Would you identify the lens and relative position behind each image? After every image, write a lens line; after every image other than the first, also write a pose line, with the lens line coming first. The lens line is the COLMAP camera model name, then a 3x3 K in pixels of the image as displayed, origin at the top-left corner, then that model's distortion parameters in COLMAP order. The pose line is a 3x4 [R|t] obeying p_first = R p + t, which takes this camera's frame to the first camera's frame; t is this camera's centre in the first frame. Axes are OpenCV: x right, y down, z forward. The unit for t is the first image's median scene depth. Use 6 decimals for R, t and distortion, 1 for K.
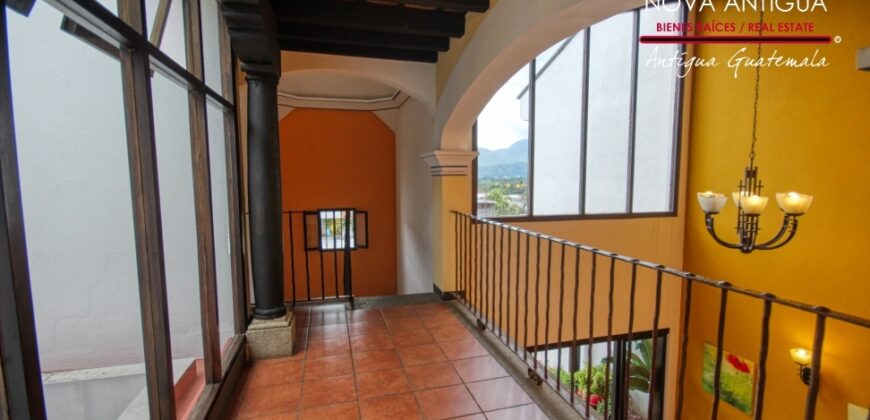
lens RADIAL K [[398.2, 0, 435.9], [0, 398.2, 213.1], [0, 0, 1]] dist [-0.010848, -0.003682]
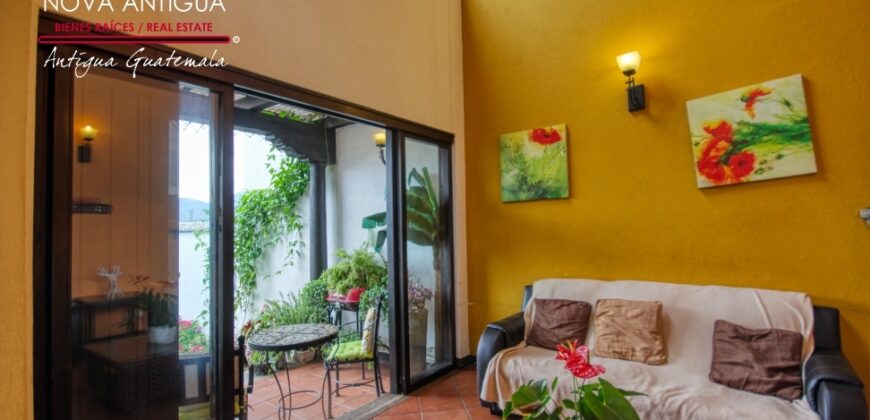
lens RADIAL K [[398.2, 0, 440.2], [0, 398.2, 215.8], [0, 0, 1]] dist [-0.010848, -0.003682]
pose [[0.780662, 0.022398, 0.624552, 0.148064], [0.066806, 0.990641, -0.119030, 0.601879], [-0.621373, 0.134646, 0.771859, 0.562605]]
